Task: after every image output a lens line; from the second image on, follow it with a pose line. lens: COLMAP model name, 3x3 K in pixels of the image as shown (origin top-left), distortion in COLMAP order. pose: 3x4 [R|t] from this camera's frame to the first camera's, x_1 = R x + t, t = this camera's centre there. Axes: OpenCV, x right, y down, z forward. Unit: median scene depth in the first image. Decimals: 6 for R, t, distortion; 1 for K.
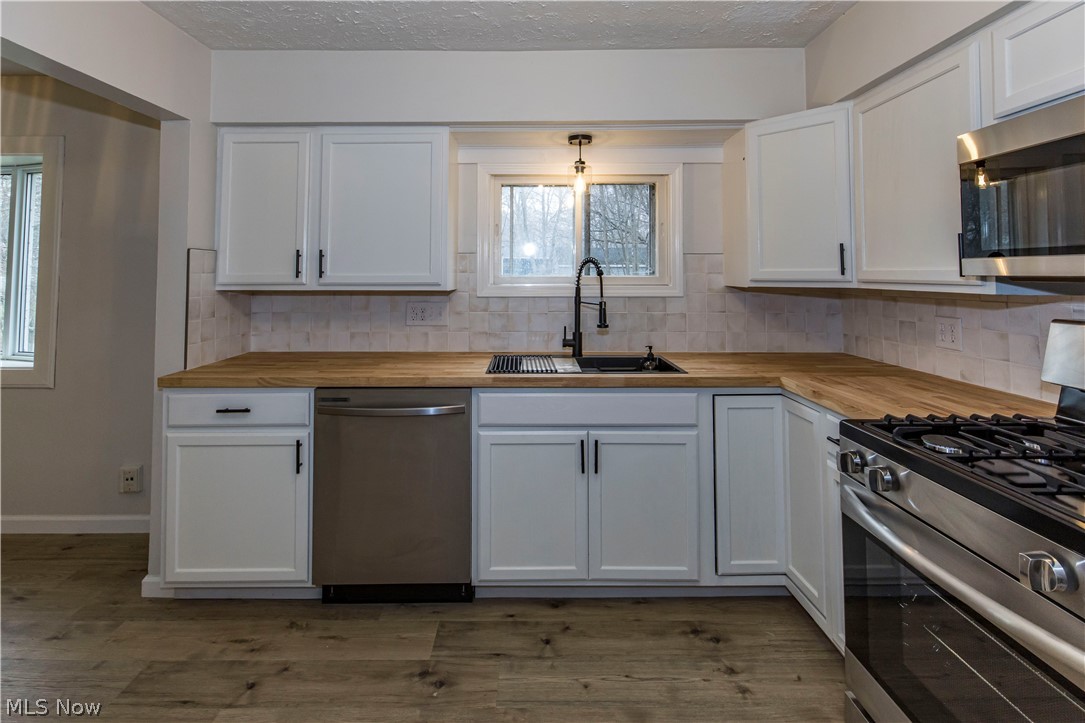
lens RADIAL K [[503.7, 0, 539.0], [0, 503.7, 255.1], [0, 0, 1]] dist [-0.008113, 0.001328]
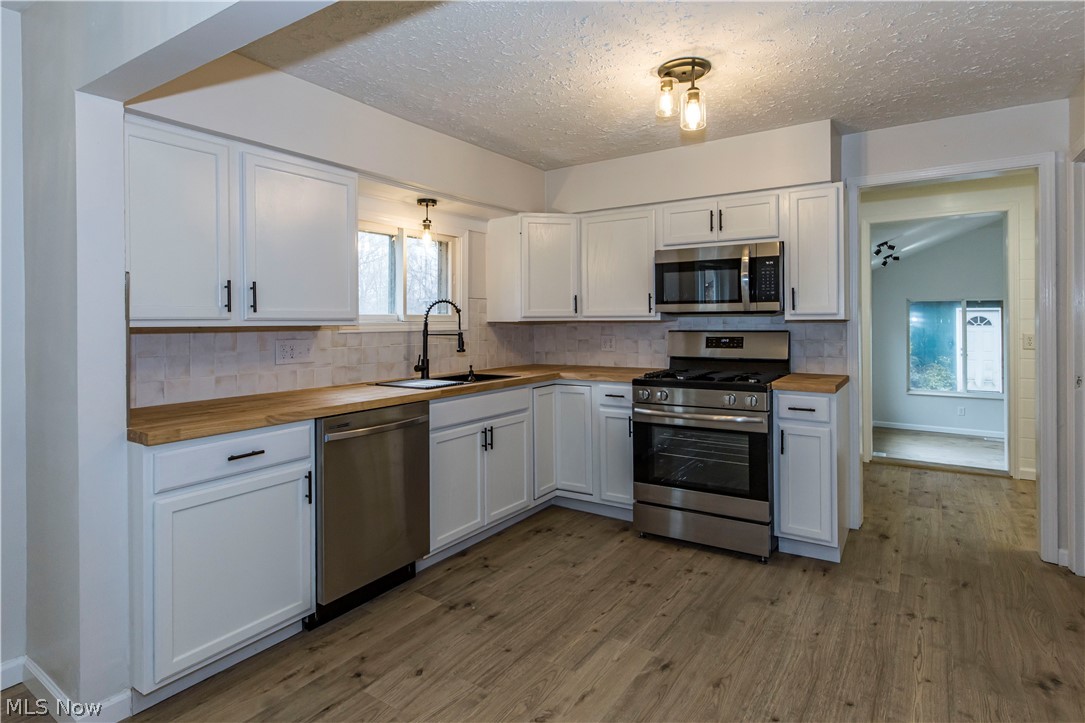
lens RADIAL K [[568.5, 0, 549.2], [0, 568.5, 319.2], [0, 0, 1]] dist [-0.001266, -0.003325]
pose [[0.553380, -0.000489, 0.832929, -1.114134], [-0.025500, 0.999521, 0.017529, 0.028365], [-0.832538, -0.030939, 0.553103, -0.024708]]
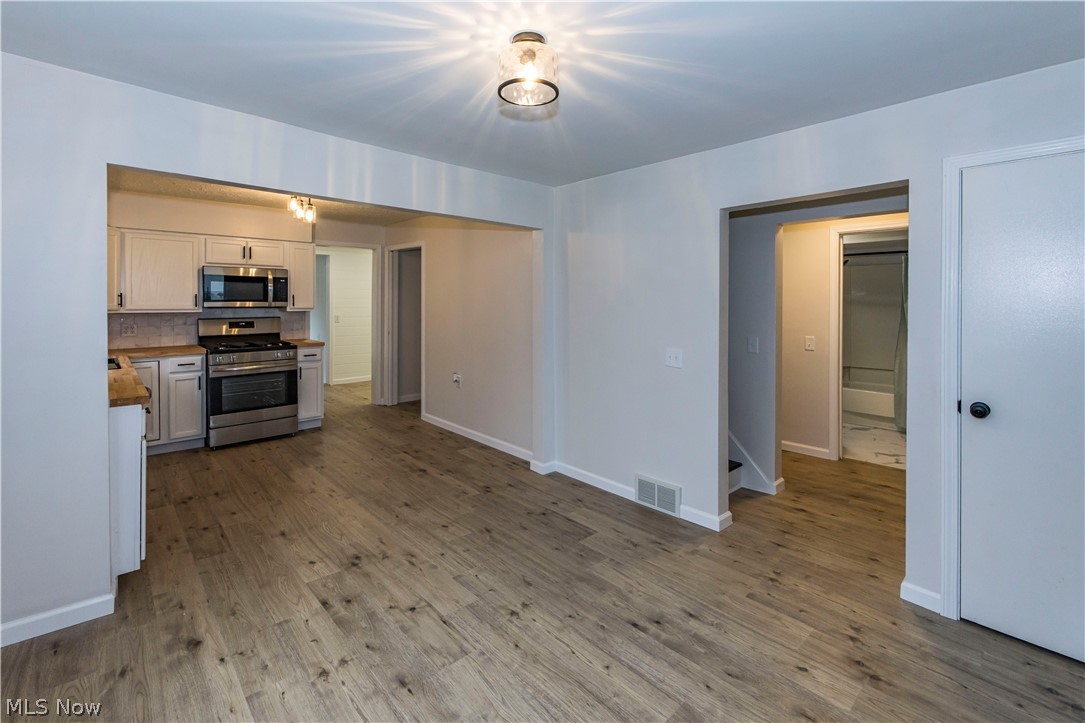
lens RADIAL K [[485.7, 0, 527.9], [0, 485.7, 305.2], [0, 0, 1]] dist [-0.002663, 0.000107]
pose [[-0.659394, -0.007385, 0.751762, -2.202951], [-0.028731, 0.999469, -0.015382, 0.012514], [-0.751249, -0.031742, -0.659255, 1.060891]]
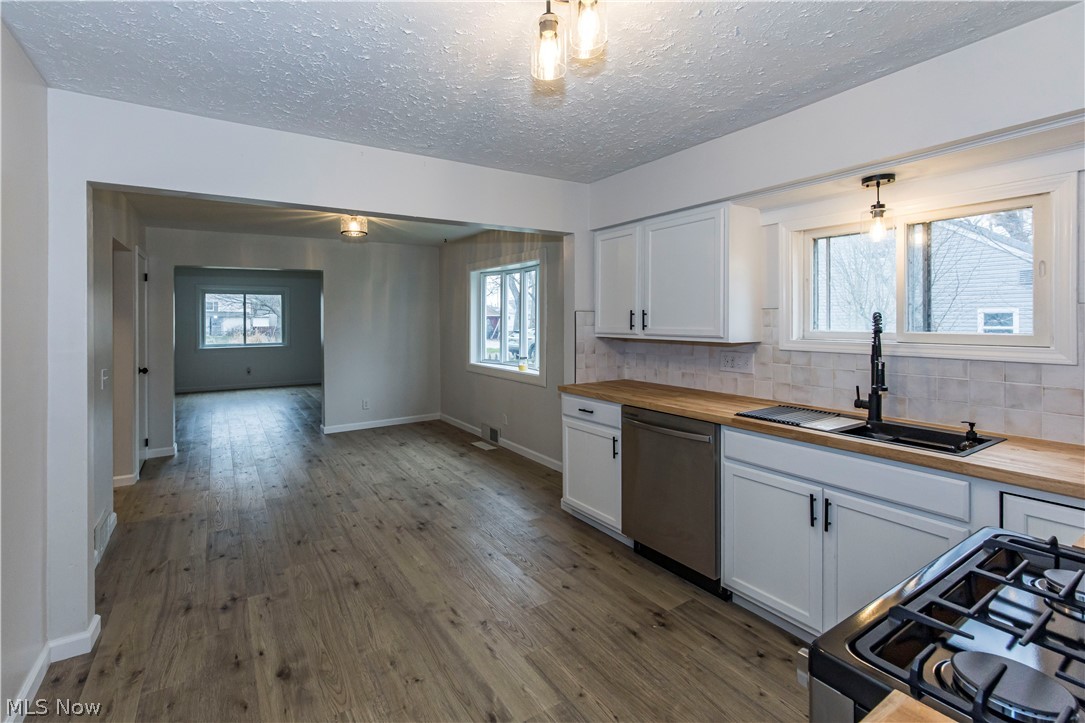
lens RADIAL K [[488.9, 0, 501.5], [0, 488.9, 319.0], [0, 0, 1]] dist [-0.008252, 0.000604]
pose [[0.503163, -0.000725, -0.864191, 0.605245], [0.035087, 0.999192, 0.019590, -0.029123], [0.863479, -0.040179, 0.502782, -0.027430]]
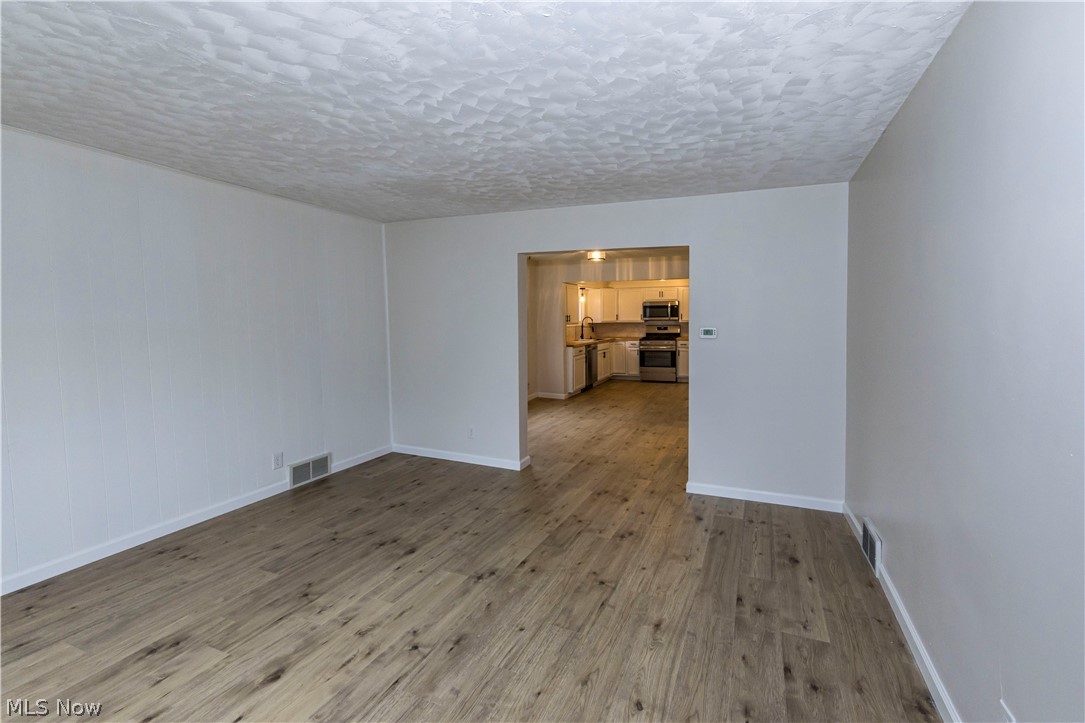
lens RADIAL K [[441.3, 0, 573.3], [0, 441.3, 354.7], [0, 0, 1]] dist [-0.001302, 0.000186]
pose [[0.380519, -0.082924, 0.921048, -4.195715], [-0.022183, 0.994867, 0.098735, -0.051844], [-0.924507, -0.058002, 0.376726, -0.438316]]
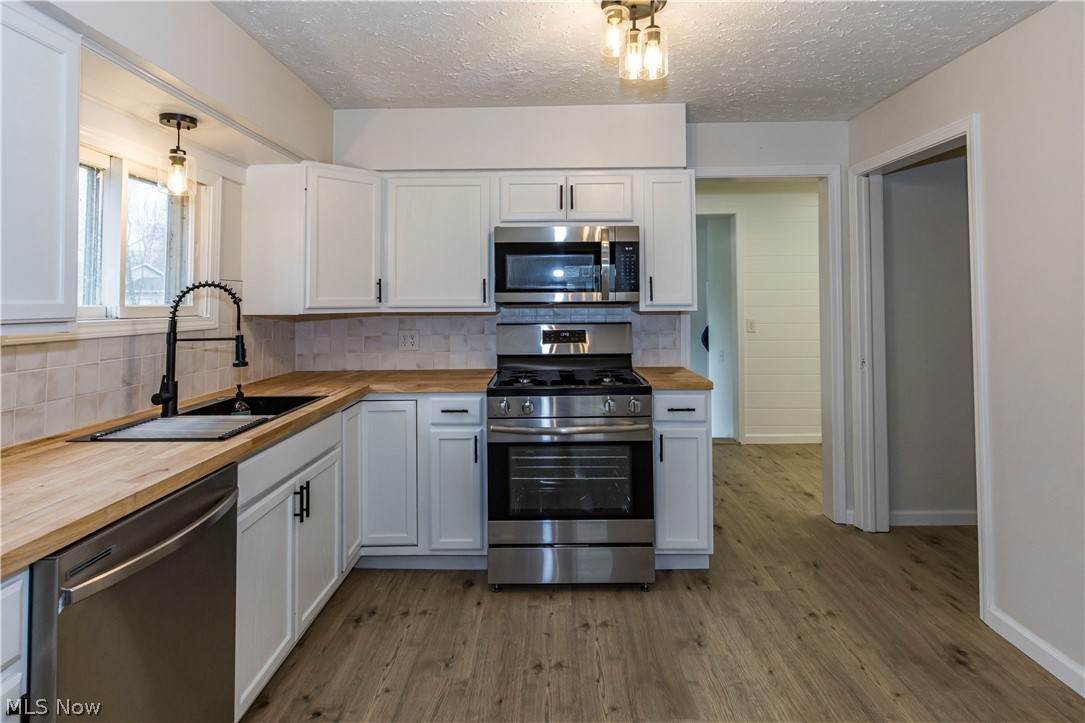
lens RADIAL K [[568.5, 0, 533.5], [0, 568.5, 285.7], [0, 0, 1]] dist [-0.001266, -0.003325]
pose [[0.030188, 0.031741, 0.999040, -0.899343], [-0.029453, 0.999090, -0.030852, 0.028877], [-0.999110, -0.028493, 0.031096, 0.547463]]
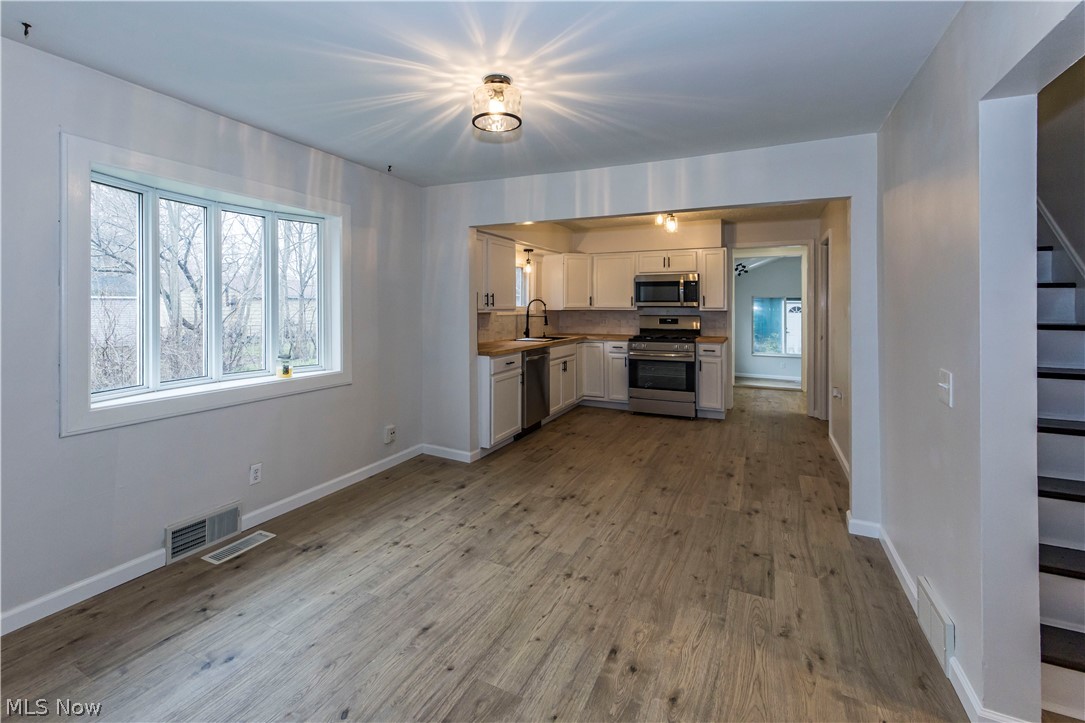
lens RADIAL K [[473.1, 0, 513.9], [0, 473.1, 309.1], [0, 0, 1]] dist [-0.014575, 0.002704]
pose [[0.469238, -0.003845, 0.883063, -2.454354], [-0.033453, 0.999195, 0.022127, 0.008285], [-0.882438, -0.039924, 0.468732, -0.035774]]
